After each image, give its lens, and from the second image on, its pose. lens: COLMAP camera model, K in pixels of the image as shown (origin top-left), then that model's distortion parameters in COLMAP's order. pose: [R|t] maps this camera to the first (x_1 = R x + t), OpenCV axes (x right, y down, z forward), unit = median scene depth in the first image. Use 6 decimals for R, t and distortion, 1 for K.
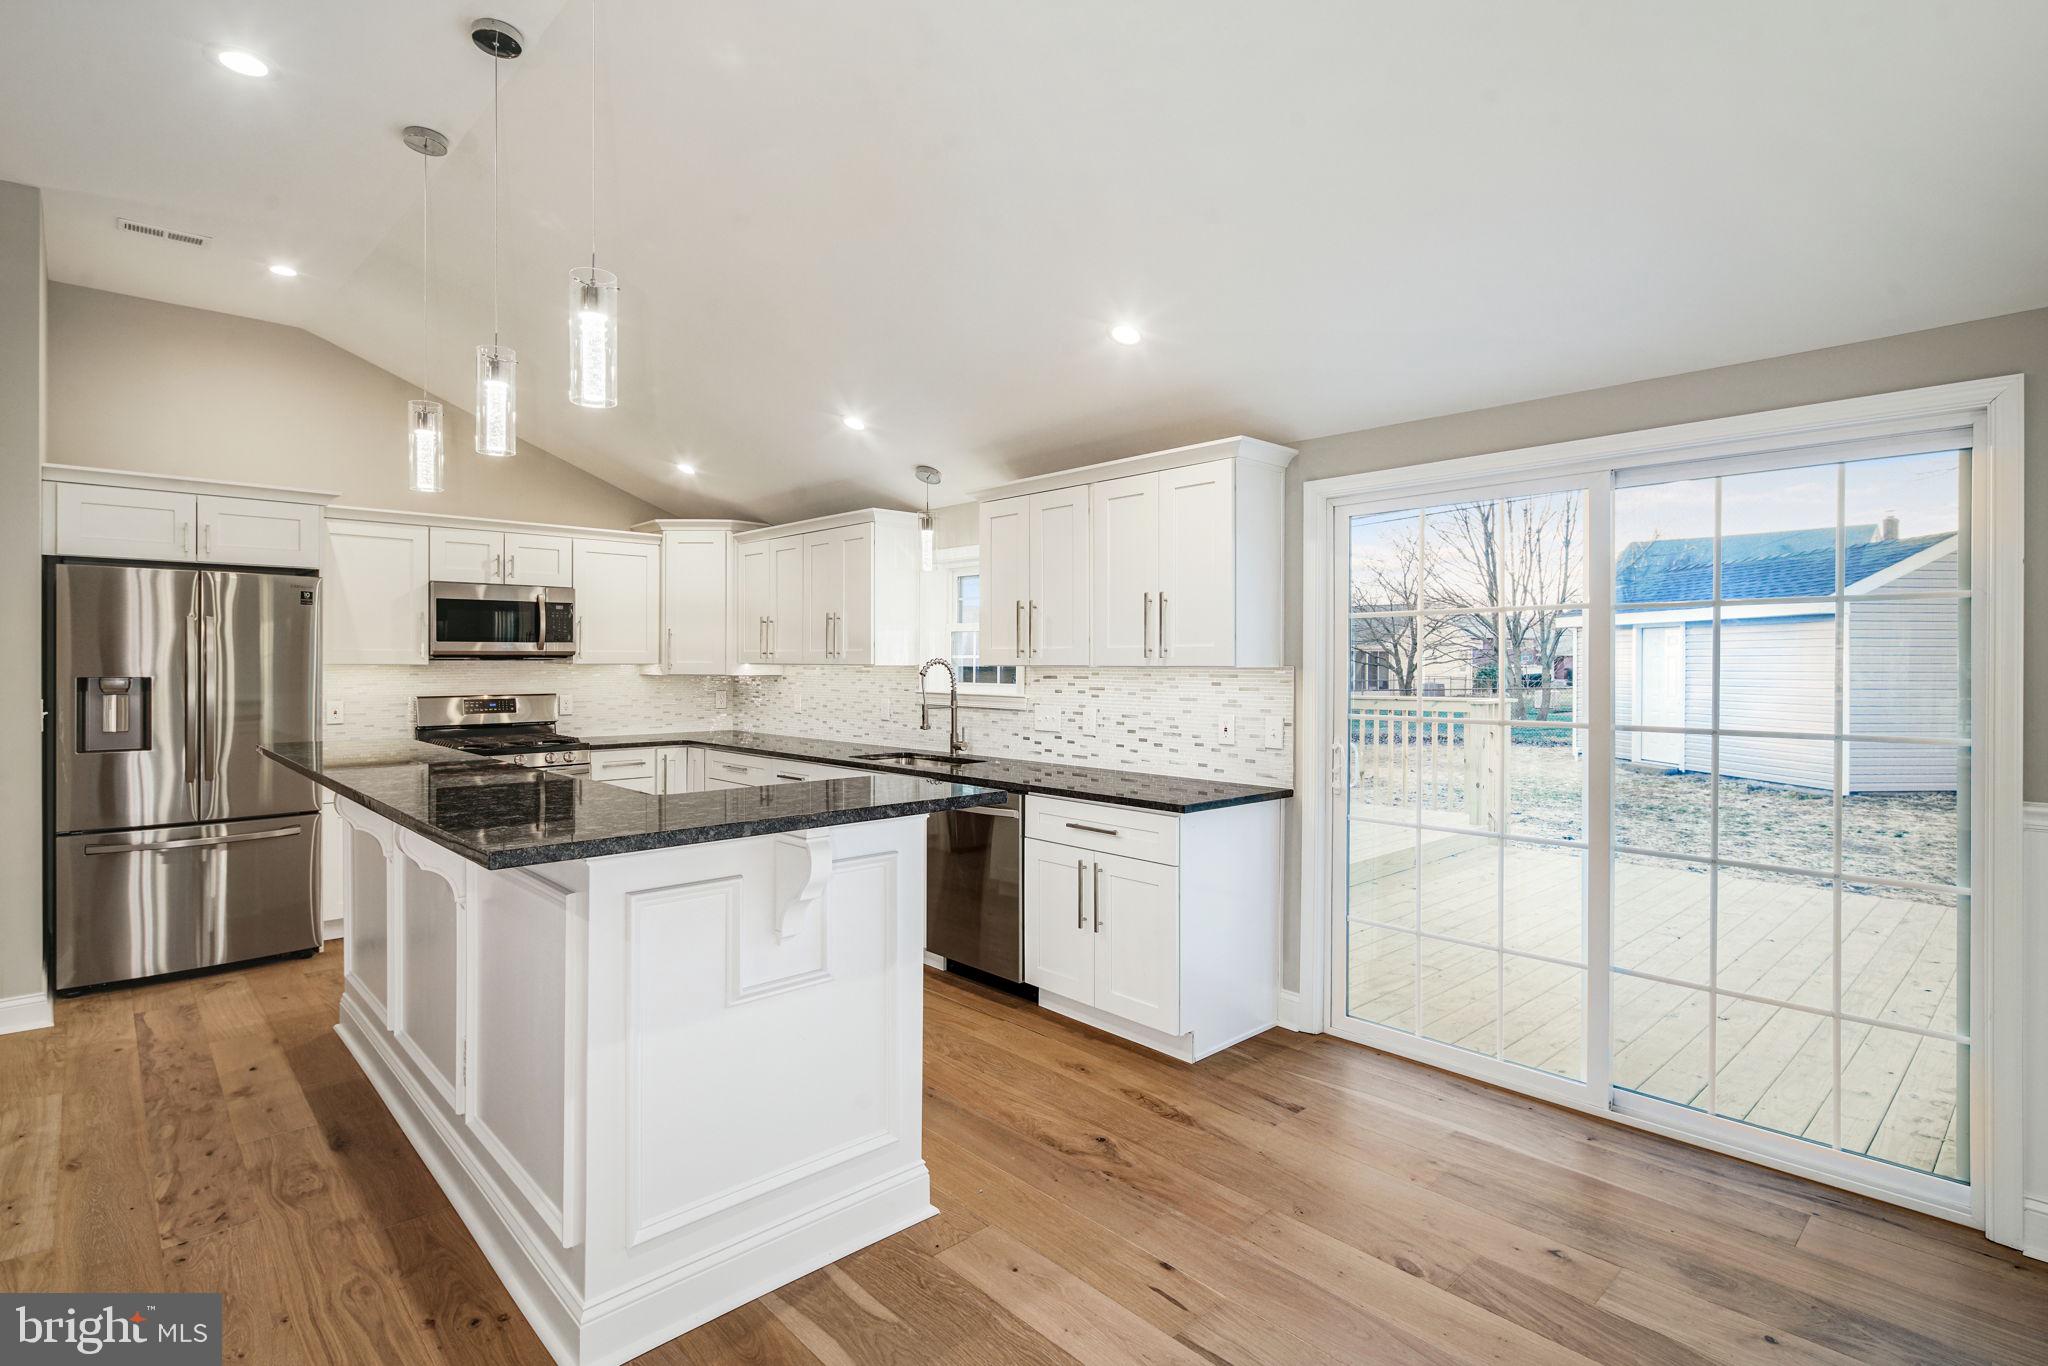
lens RADIAL K [[1000.4, 0, 1004.1], [0, 1000.4, 659.9], [0, 0, 1]] dist [0.002638, -0.001811]
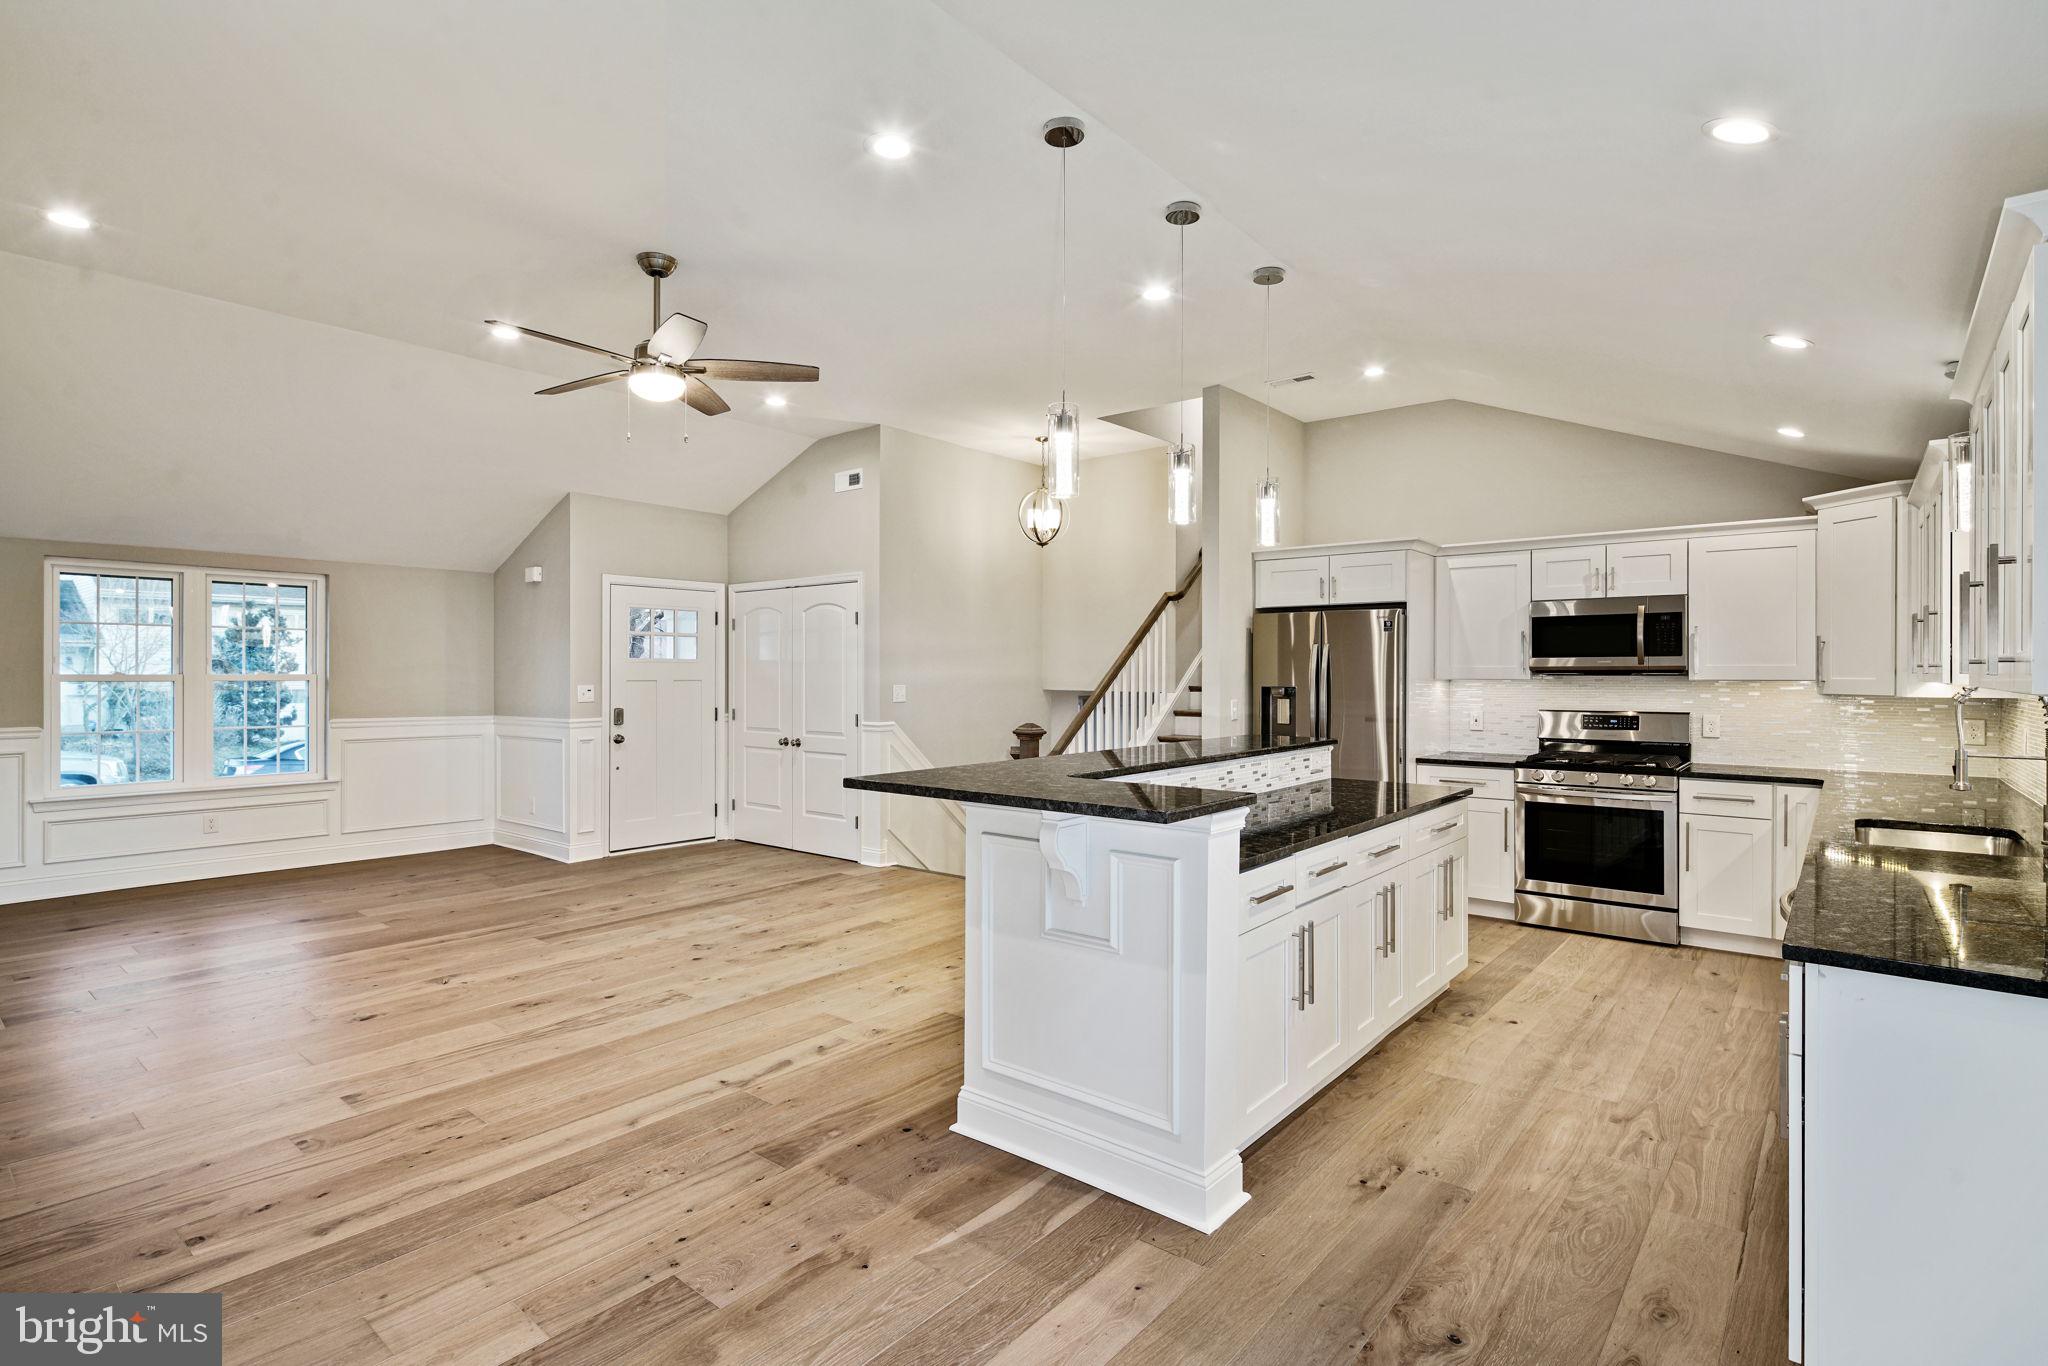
lens RADIAL K [[1000.5, 0, 1004.0], [0, 1000.5, 675.0], [0, 0, 1]] dist [0.003254, -0.001975]
pose [[0.125444, 0.001428, -0.992100, 0.470631], [0.000284, 0.999999, 0.001476, -0.002331], [0.992101, -0.000467, 0.125443, 0.354540]]
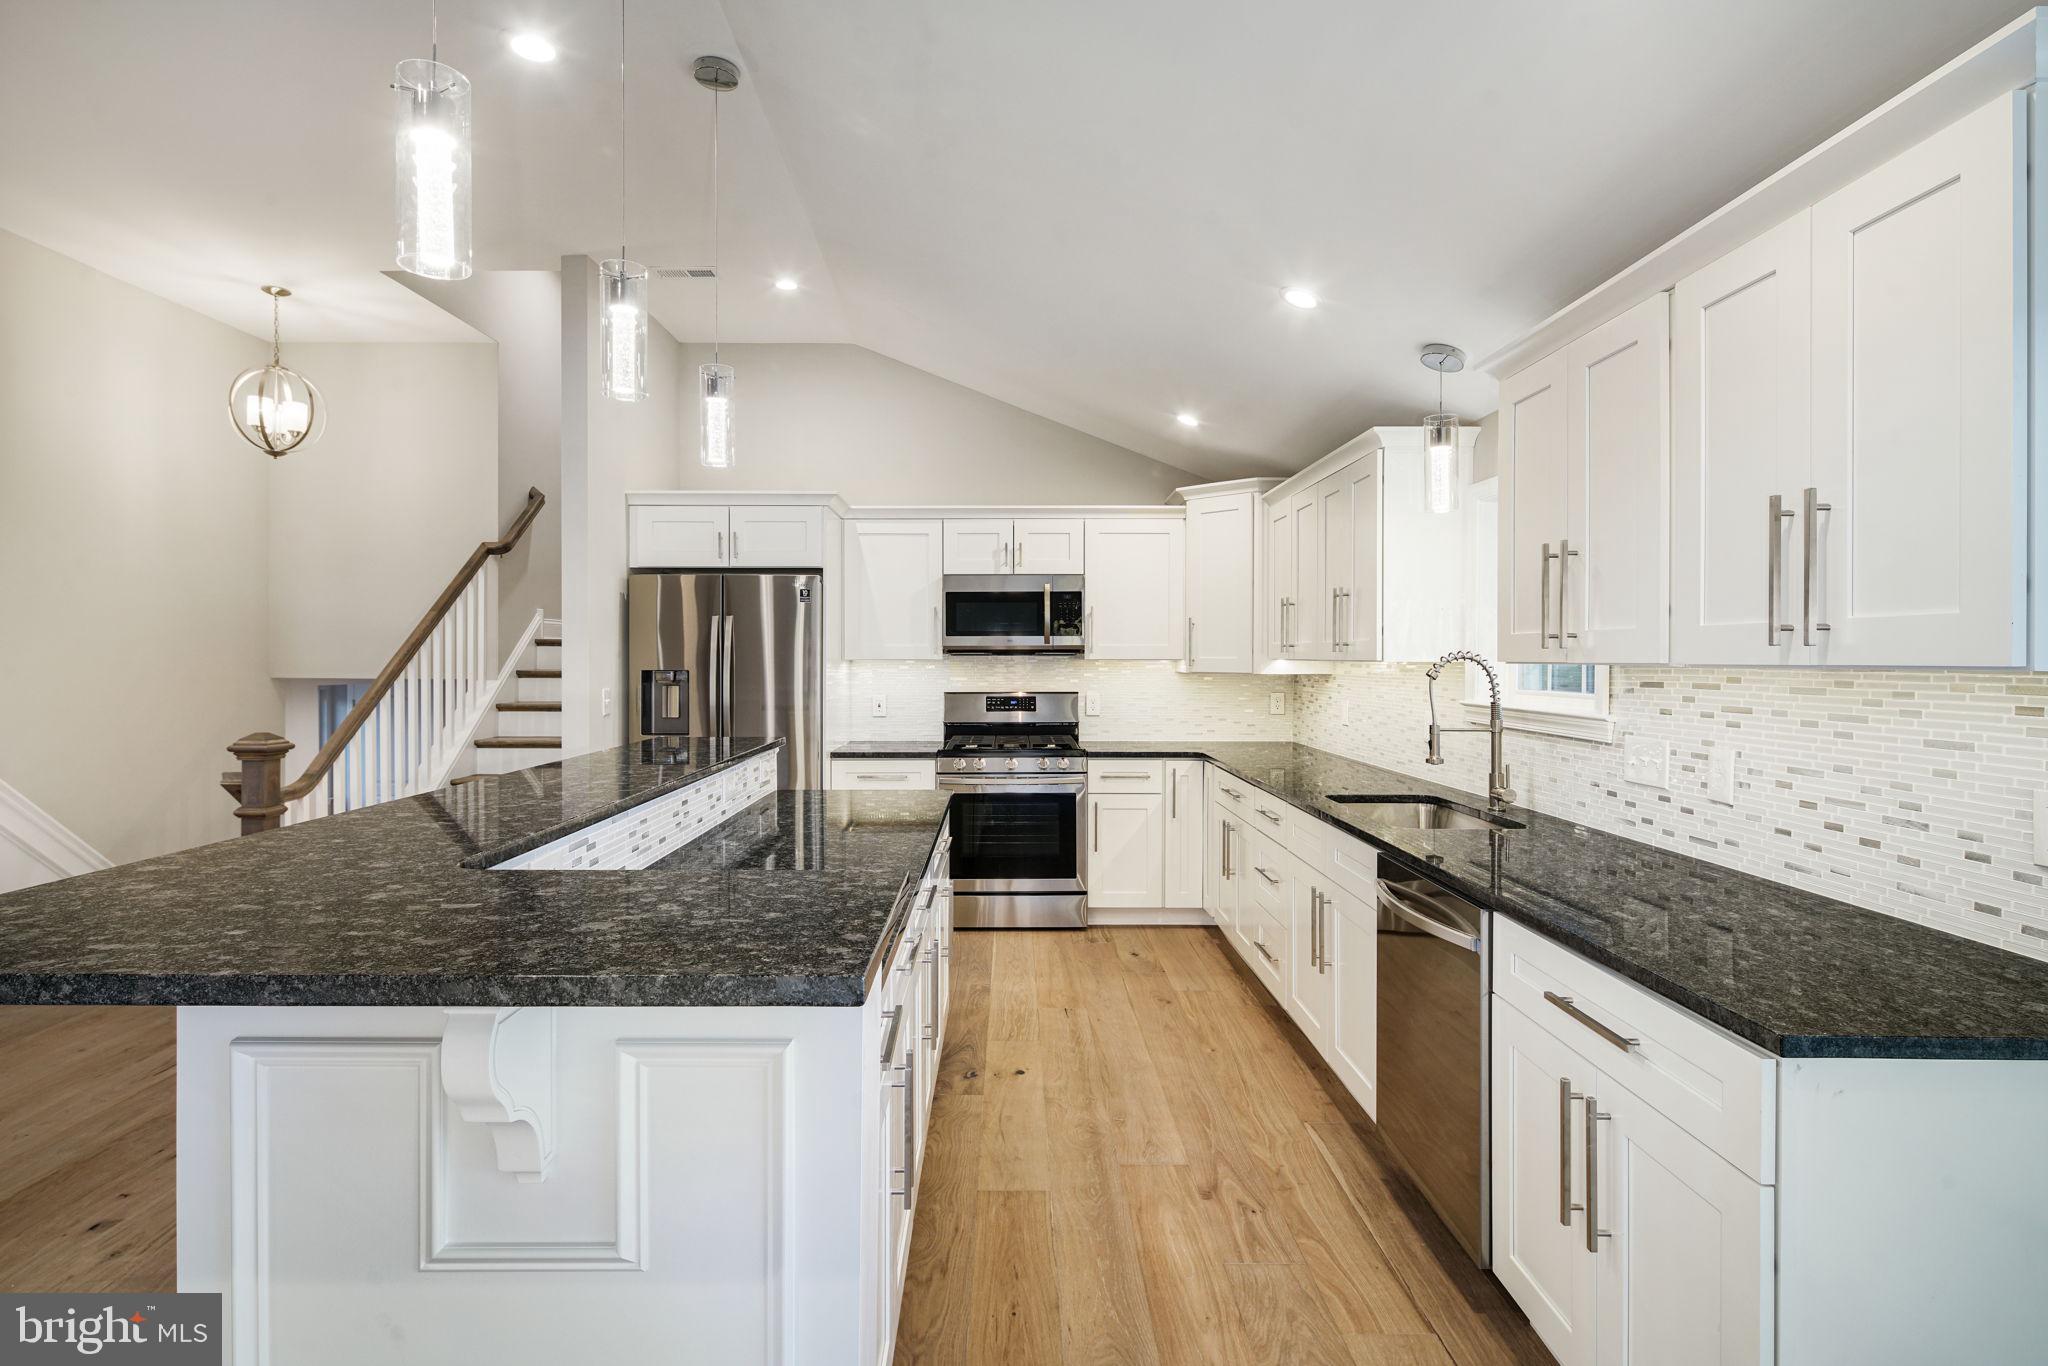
lens RADIAL K [[1000.4, 0, 1004.1], [0, 1000.4, 659.9], [0, 0, 1]] dist [0.002638, -0.001811]
pose [[0.733395, 0.001671, -0.679801, 0.155655], [0.000841, 0.999994, 0.003366, 0.001724], [0.679803, -0.003041, 0.733389, 0.367694]]
